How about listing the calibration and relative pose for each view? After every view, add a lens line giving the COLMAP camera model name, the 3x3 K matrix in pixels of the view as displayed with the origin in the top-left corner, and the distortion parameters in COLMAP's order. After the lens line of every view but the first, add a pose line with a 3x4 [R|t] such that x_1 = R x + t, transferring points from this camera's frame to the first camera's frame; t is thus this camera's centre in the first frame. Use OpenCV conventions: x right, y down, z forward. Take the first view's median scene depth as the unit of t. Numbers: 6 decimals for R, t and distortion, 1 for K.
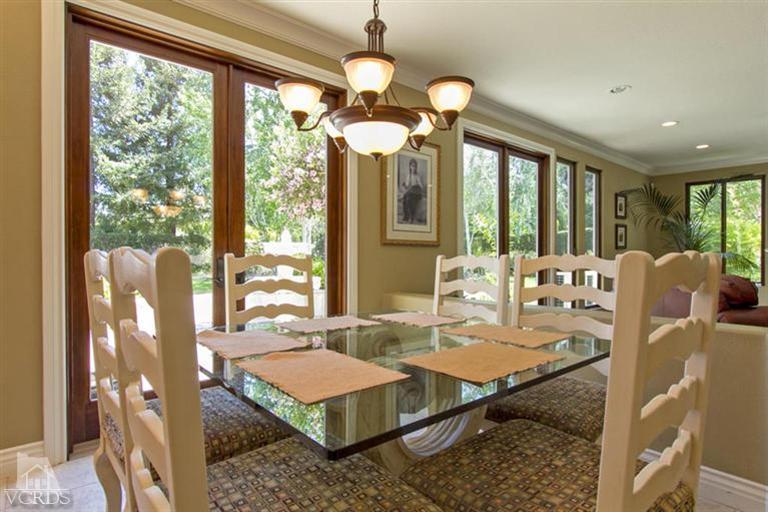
lens RADIAL K [[421.3, 0, 384.0], [0, 421.3, 256.0], [0, 0, 1]] dist [-0.000607, 0.000089]
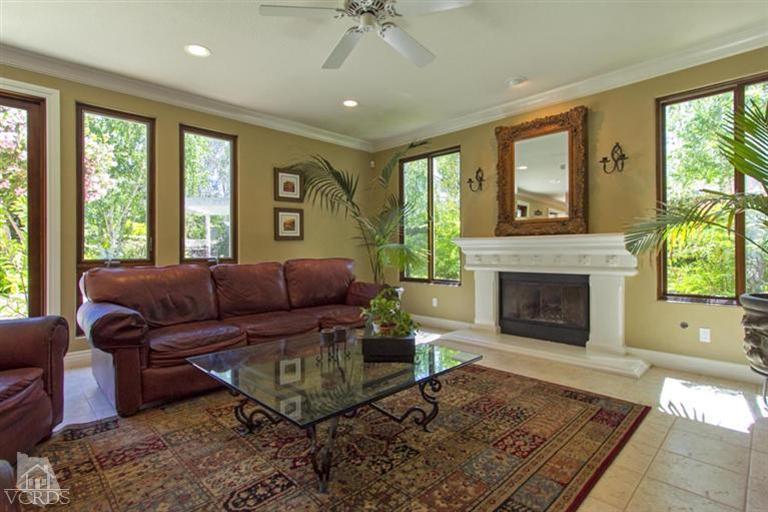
lens RADIAL K [[387.6, 0, 384.0], [0, 387.6, 256.0], [0, 0, 1]] dist [-0.000906, -0.000042]
pose [[0.998675, -0.006256, 0.051070, 0.710194], [0.005933, 0.999962, 0.006458, 0.009842], [-0.051109, -0.006147, 0.998674, 0.273974]]
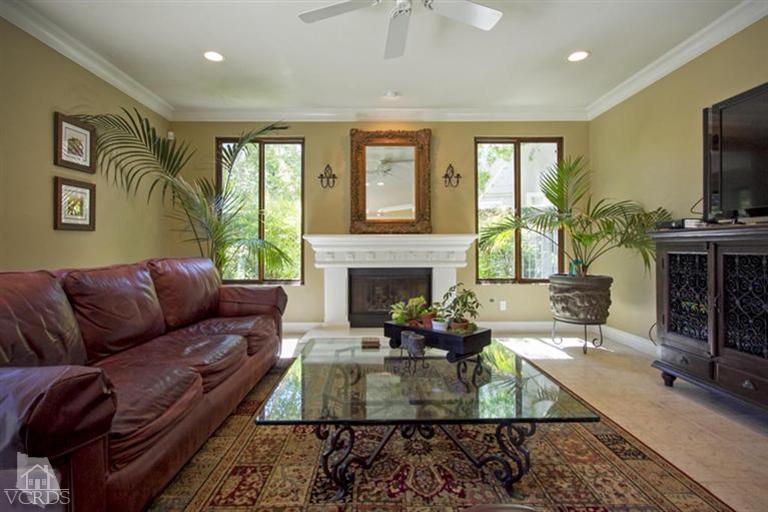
lens RADIAL K [[393.3, 0, 383.9], [0, 393.3, 250.1], [0, 0, 1]] dist [-0.001320, -0.000288]
pose [[0.655468, -0.005937, 0.755199, 0.454985], [0.008748, 0.999962, 0.000268, 0.010611], [-0.755172, 0.006431, 0.655495, 0.423672]]
